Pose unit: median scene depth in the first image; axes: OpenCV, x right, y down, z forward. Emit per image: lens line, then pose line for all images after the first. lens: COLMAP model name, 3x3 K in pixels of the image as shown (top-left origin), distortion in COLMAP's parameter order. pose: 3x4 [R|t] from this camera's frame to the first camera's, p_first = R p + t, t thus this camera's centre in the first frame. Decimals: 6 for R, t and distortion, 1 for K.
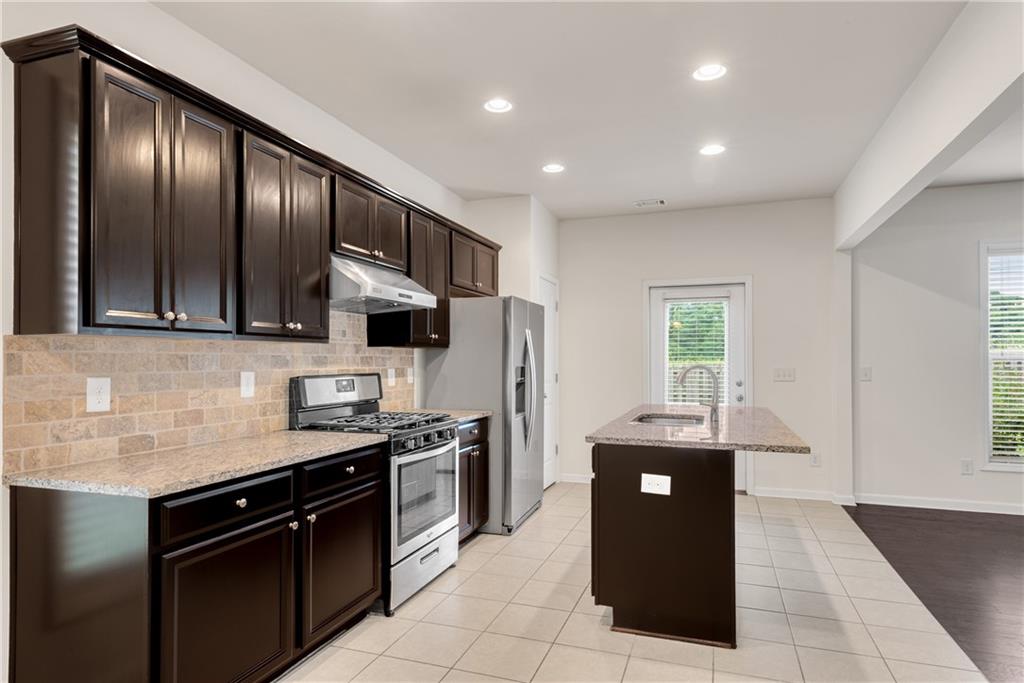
lens RADIAL K [[607.7, 0, 489.2], [0, 607.7, 351.4], [0, 0, 1]] dist [0.001562, -0.000241]
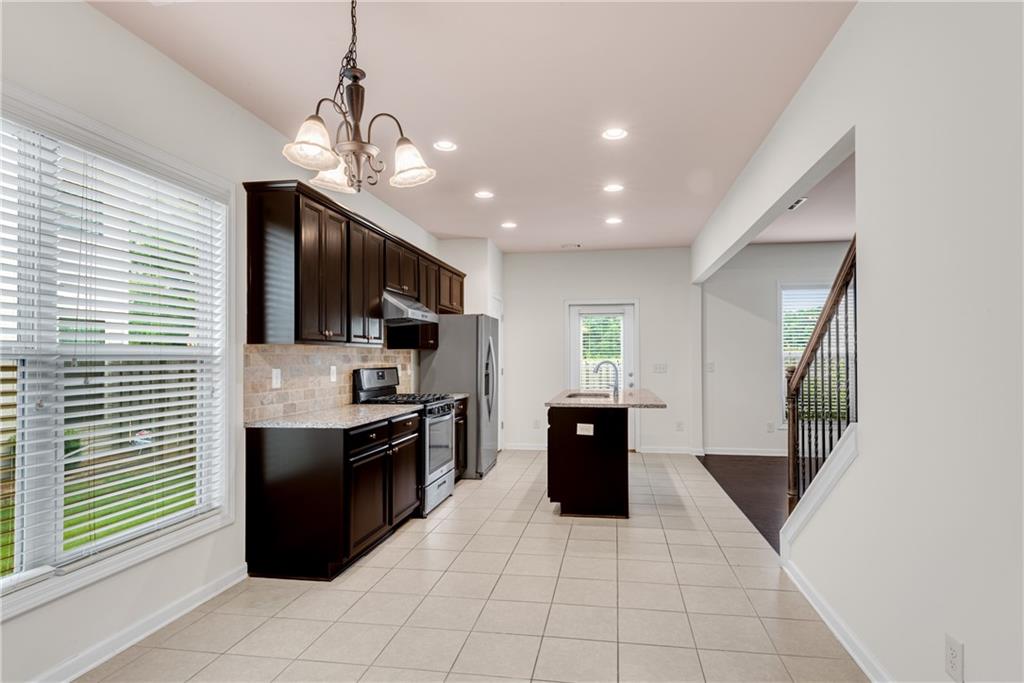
lens RADIAL K [[605.5, 0, 512.0], [0, 605.5, 341.5], [0, 0, 1]] dist [-0.000209, -0.000159]
pose [[0.980929, 0.003828, 0.194330, -0.199661], [-0.001137, 0.999902, -0.013958, -0.006035], [-0.194364, 0.013471, 0.980837, -0.491601]]
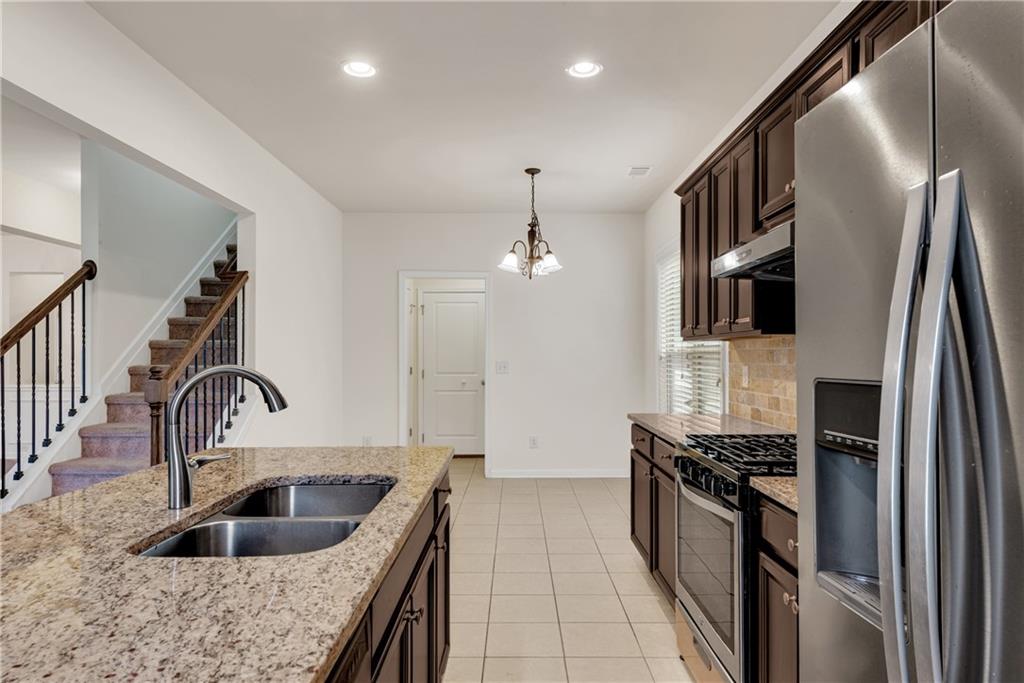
lens RADIAL K [[607.7, 0, 489.2], [0, 607.7, 351.4], [0, 0, 1]] dist [0.001562, -0.000241]
pose [[-0.944029, 0.000846, -0.329861, 0.299869], [0.007101, 0.999817, -0.017758, 0.018244], [0.329786, -0.019106, -0.943862, 1.386188]]
